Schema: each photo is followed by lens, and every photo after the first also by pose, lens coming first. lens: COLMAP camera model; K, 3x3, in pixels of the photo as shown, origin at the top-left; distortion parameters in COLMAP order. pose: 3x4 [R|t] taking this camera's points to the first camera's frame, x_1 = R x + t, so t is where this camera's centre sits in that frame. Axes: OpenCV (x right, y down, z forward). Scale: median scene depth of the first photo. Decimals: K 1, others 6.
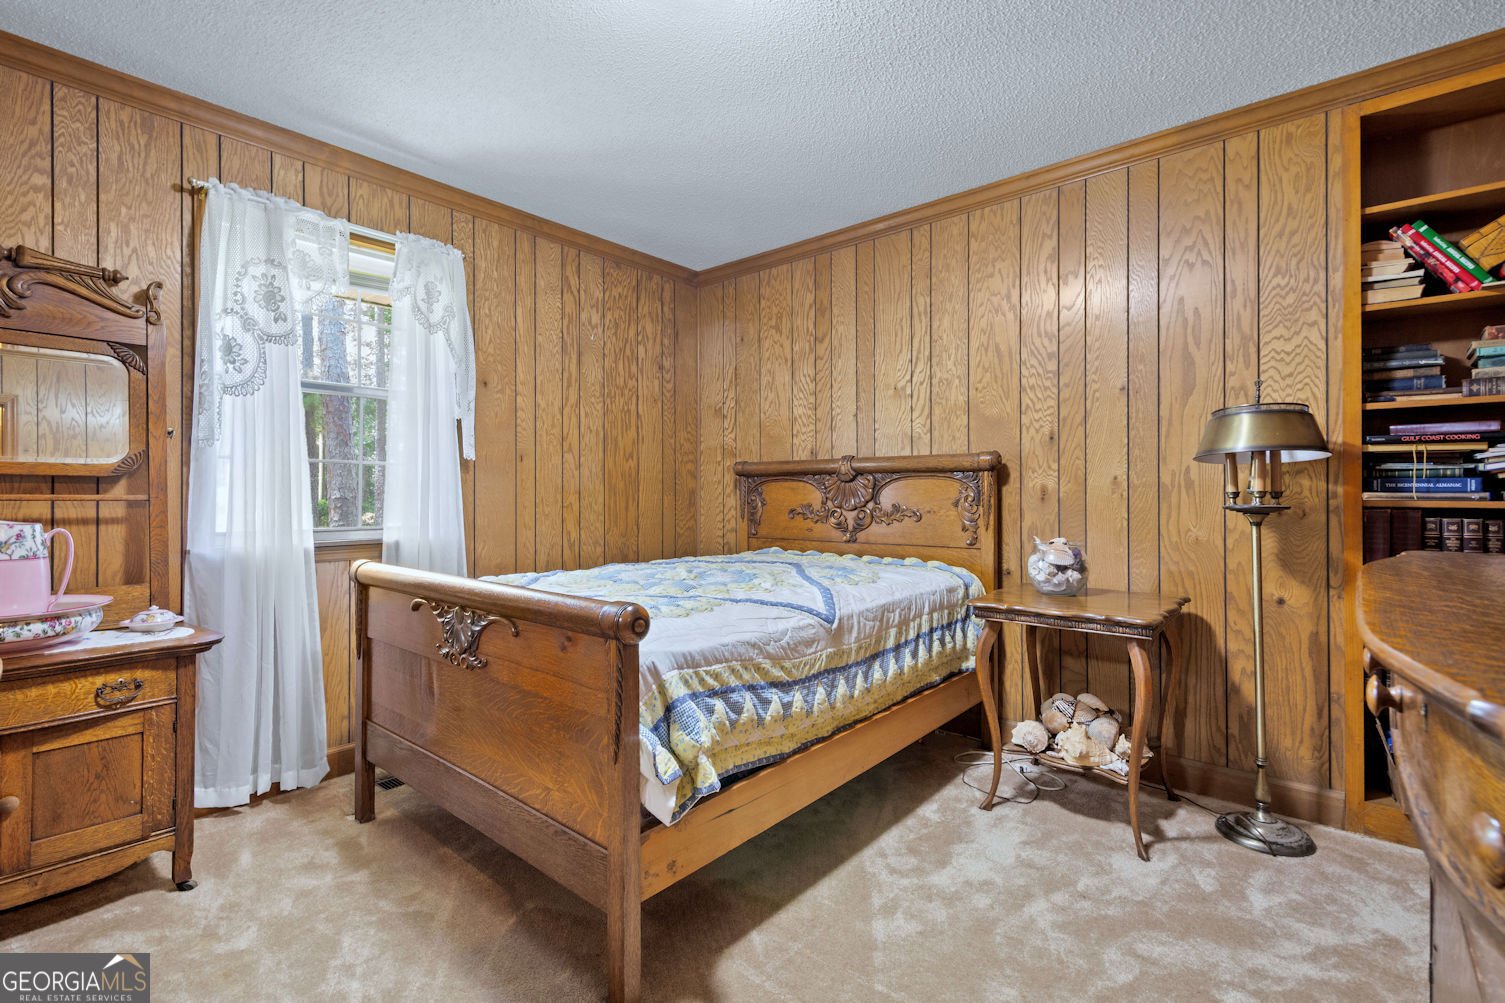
lens RADIAL K [[672.0, 0, 756.8], [0, 672.0, 492.4], [0, 0, 1]] dist [0.007686, -0.000946]
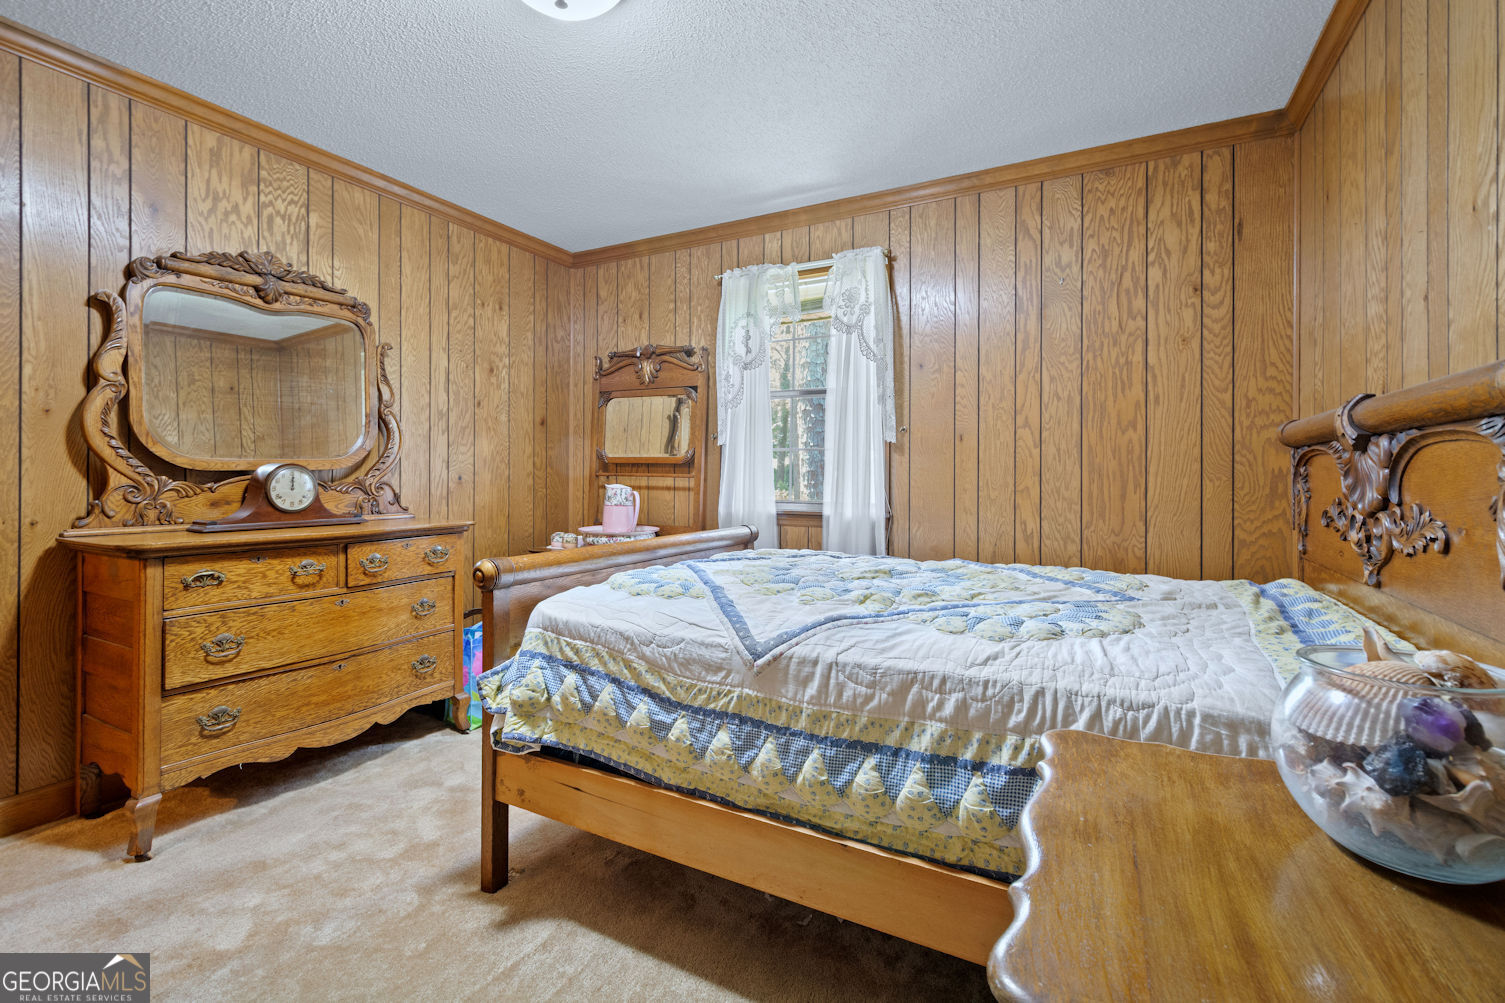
lens RADIAL K [[672.0, 0, 768.6], [0, 672.0, 472.7], [0, 0, 1]] dist [0.007686, -0.000946]
pose [[0.218842, 0.001398, -0.975759, 0.704095], [-0.004556, 0.999990, 0.000411, -0.001771], [0.975750, 0.004355, 0.218846, 0.737978]]
